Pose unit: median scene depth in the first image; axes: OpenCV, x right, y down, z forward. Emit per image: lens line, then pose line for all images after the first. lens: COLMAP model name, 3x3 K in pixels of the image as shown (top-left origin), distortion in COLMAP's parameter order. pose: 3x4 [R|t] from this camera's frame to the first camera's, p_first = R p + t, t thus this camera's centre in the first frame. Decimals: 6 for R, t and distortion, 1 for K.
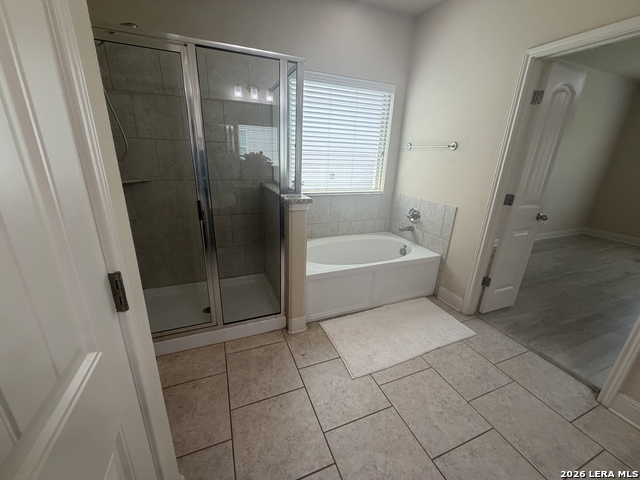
lens RADIAL K [[256.6, 0, 319.3], [0, 256.6, 239.7], [0, 0, 1]] dist [0.001388, -0.000018]
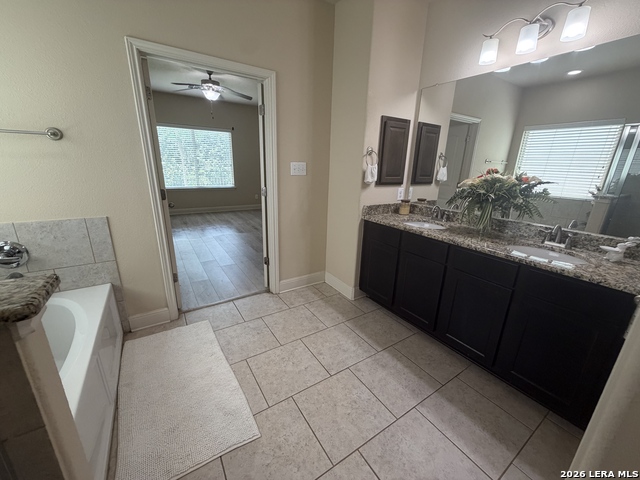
lens RADIAL K [[256.6, 0, 319.7], [0, 256.6, 238.0], [0, 0, 1]] dist [0.001388, -0.000018]
pose [[-0.174763, -0.322154, 0.930416, -0.381932], [0.284793, 0.888028, 0.360970, -0.204492], [-0.942524, 0.328060, -0.063448, 0.581178]]
